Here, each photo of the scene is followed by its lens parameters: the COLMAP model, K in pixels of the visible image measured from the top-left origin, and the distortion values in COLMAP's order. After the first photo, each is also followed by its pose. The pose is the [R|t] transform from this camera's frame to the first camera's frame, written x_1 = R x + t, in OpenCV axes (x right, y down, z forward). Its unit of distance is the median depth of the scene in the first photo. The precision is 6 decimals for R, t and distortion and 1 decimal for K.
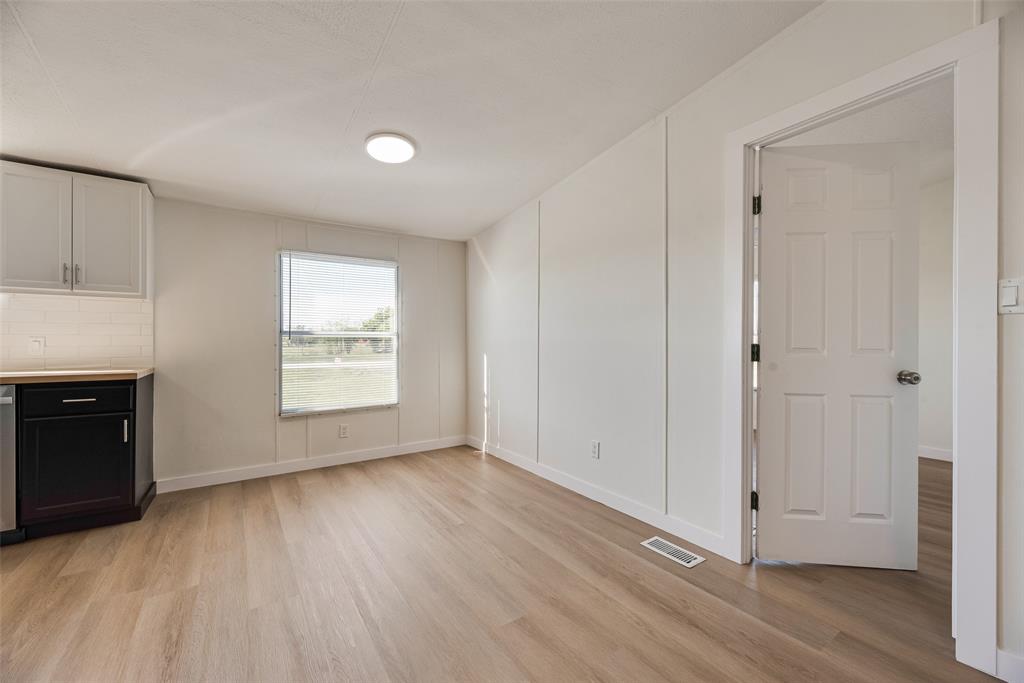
lens RADIAL K [[414.7, 0, 513.7], [0, 414.7, 342.5], [0, 0, 1]] dist [0.003535, -0.000264]
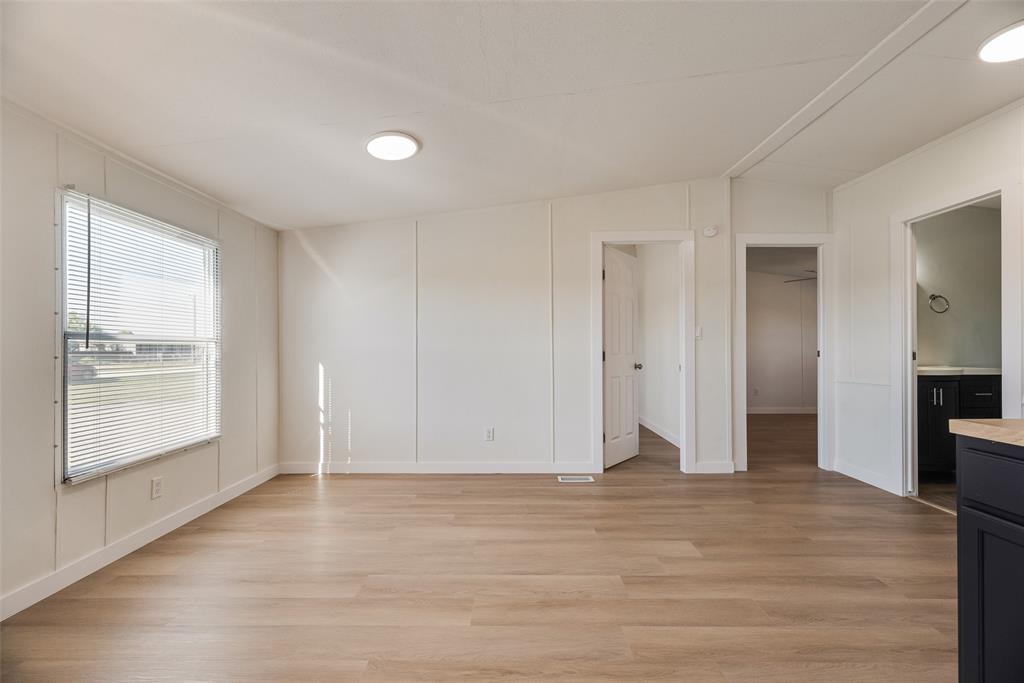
lens RADIAL K [[414.7, 0, 512.9], [0, 414.7, 348.5], [0, 0, 1]] dist [0.003535, -0.000264]
pose [[0.561334, 0.000126, 0.827590, -0.738393], [0.002393, 0.999996, -0.001775, -0.004389], [-0.827586, 0.002977, 0.561331, 0.193957]]
